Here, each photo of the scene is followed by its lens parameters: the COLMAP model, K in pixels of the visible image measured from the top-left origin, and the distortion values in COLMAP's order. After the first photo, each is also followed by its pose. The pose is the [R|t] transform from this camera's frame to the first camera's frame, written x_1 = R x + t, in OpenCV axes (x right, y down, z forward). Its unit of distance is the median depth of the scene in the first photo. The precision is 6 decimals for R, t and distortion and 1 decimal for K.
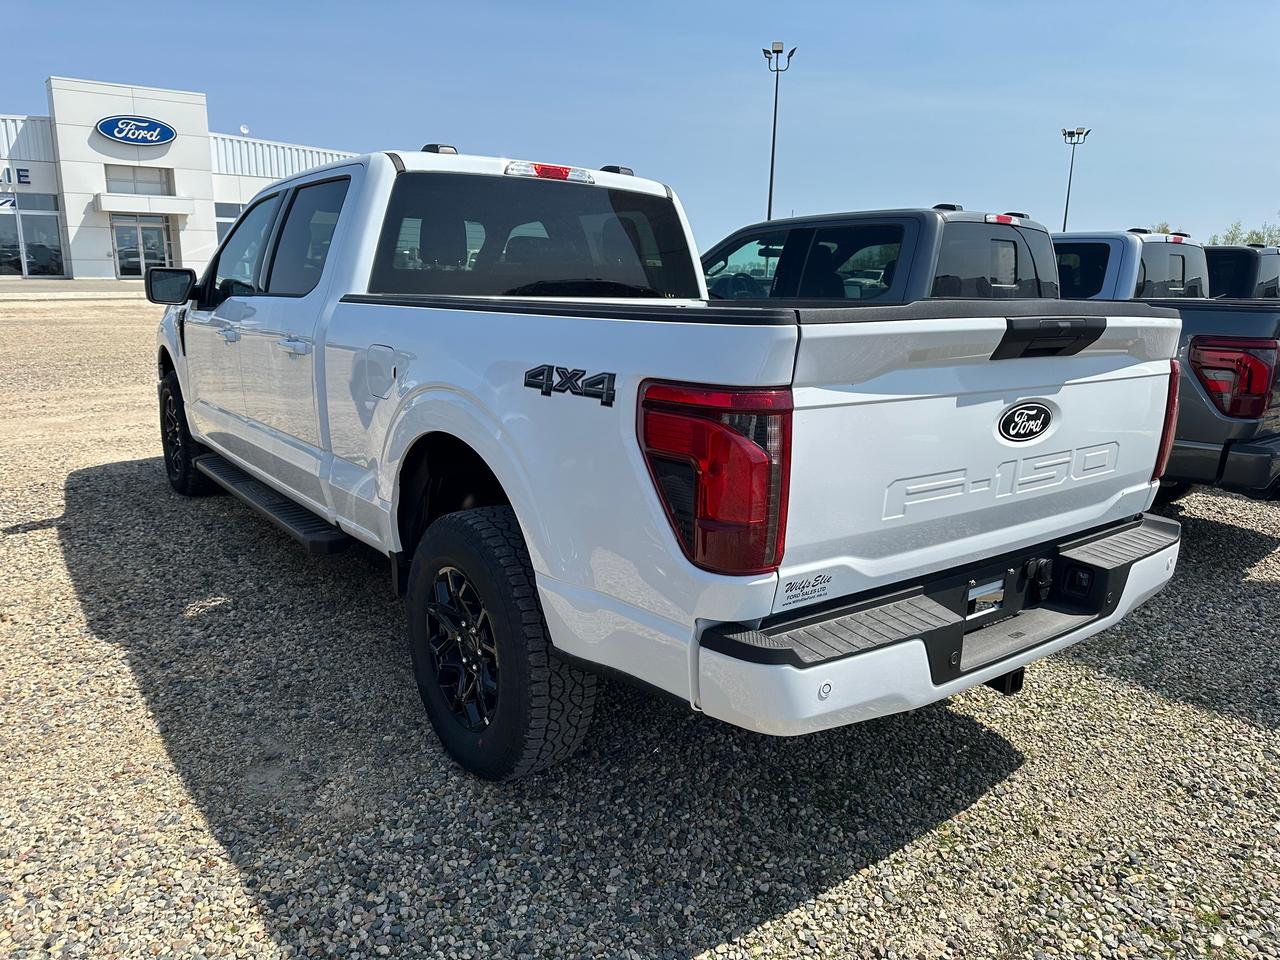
lens RADIAL K [[868.7, 0, 640.0], [0, 868.7, 480.0], [0, 0, 1]] dist [0.081722, -0.100886]
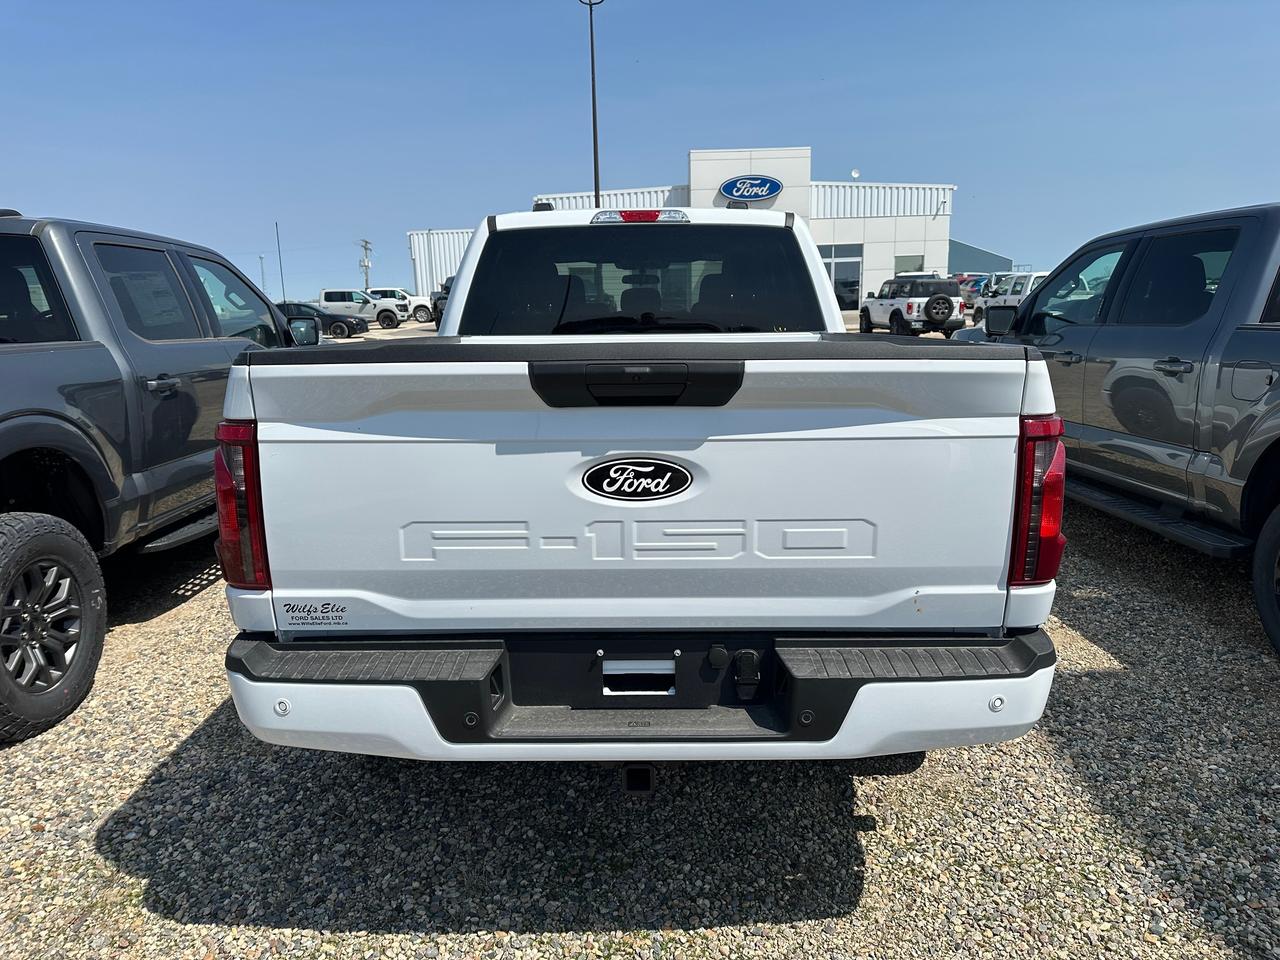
lens RADIAL K [[868.7, 0, 640.0], [0, 868.7, 480.0], [0, 0, 1]] dist [0.081722, -0.100886]
pose [[0.801388, 0.085765, -0.591964, 0.929741], [-0.105047, 0.994466, 0.001869, -0.065613], [0.588848, 0.060686, 0.805962, 0.297154]]
